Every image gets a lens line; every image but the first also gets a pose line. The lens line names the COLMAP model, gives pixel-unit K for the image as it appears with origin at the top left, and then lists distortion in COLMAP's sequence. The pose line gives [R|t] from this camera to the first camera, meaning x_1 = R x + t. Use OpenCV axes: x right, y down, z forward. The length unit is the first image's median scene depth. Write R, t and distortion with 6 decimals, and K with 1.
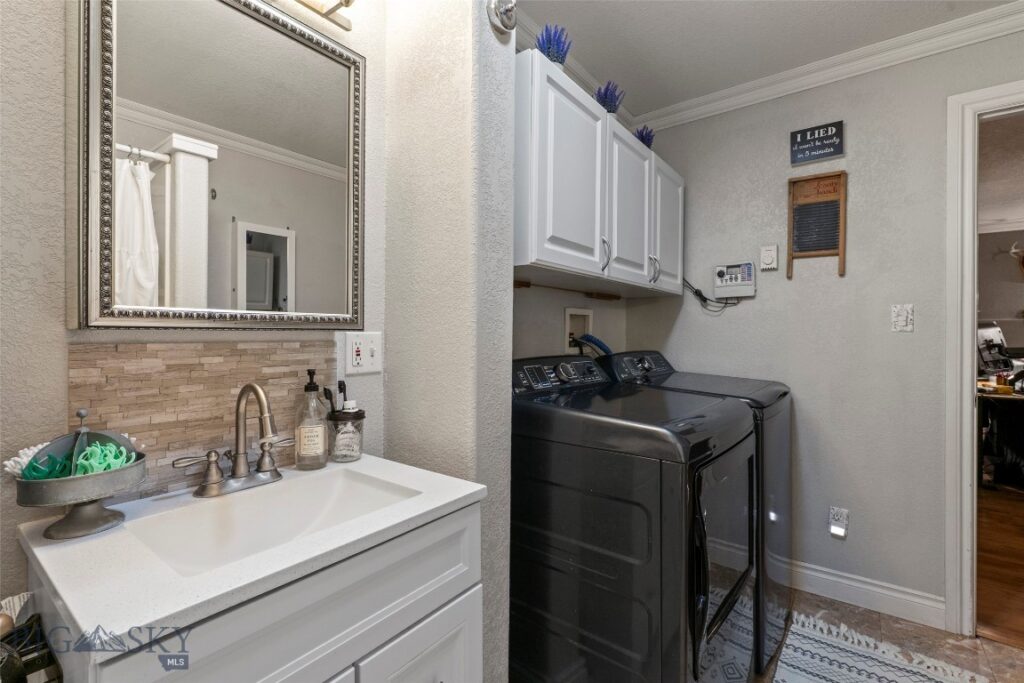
lens RADIAL K [[460.4, 0, 516.2], [0, 460.4, 332.3], [0, 0, 1]] dist [-0.010540, 0.003596]
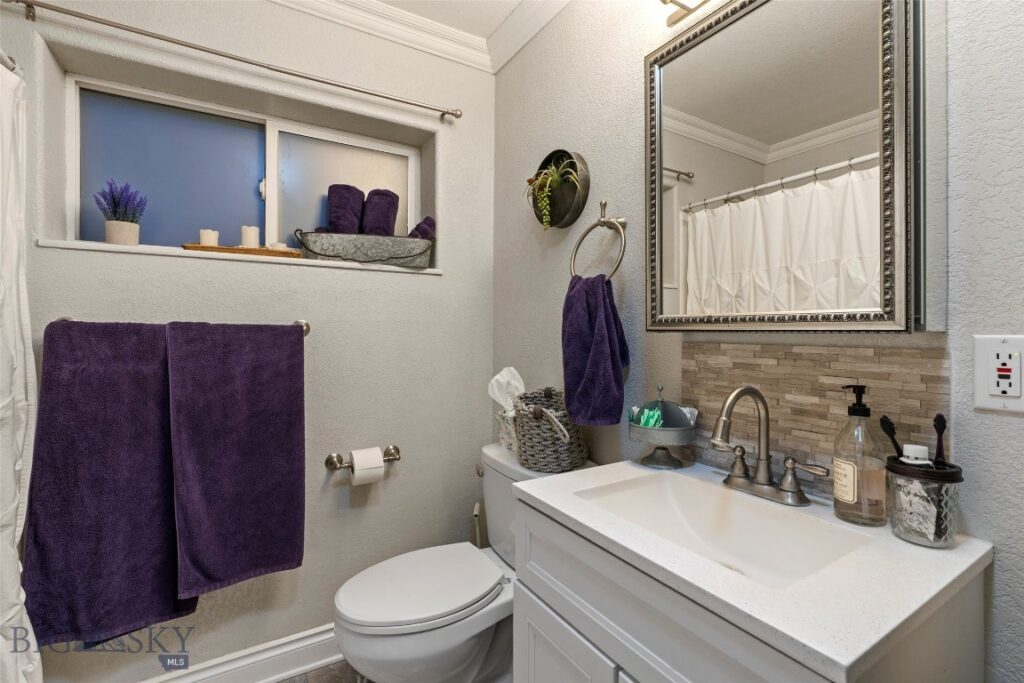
lens RADIAL K [[460.4, 0, 513.4], [0, 460.4, 336.0], [0, 0, 1]] dist [-0.010540, 0.003596]
pose [[-0.366834, -0.001763, -0.930285, 0.437955], [-0.010234, 0.999945, 0.002141, 0.006577], [0.930230, 0.010306, -0.366832, 0.770335]]
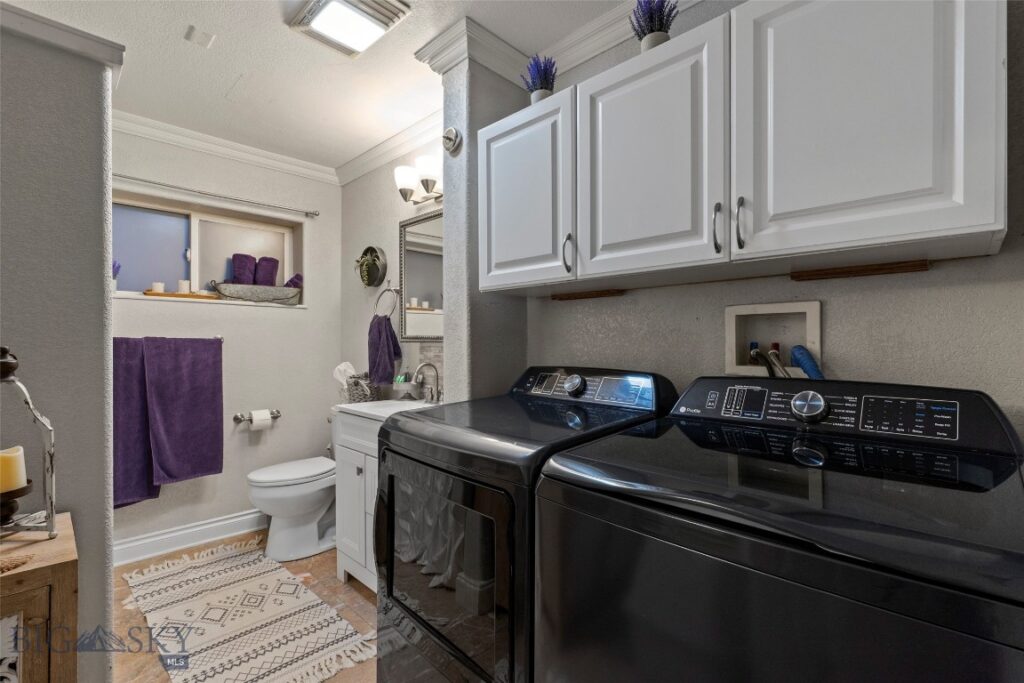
lens RADIAL K [[460.4, 0, 512.6], [0, 460.4, 347.5], [0, 0, 1]] dist [-0.010540, 0.003596]
pose [[-0.128597, -0.001679, -0.991696, 1.642656], [-0.006602, 0.999978, -0.000836, 0.022611], [0.991675, 0.006440, -0.128605, 1.549642]]
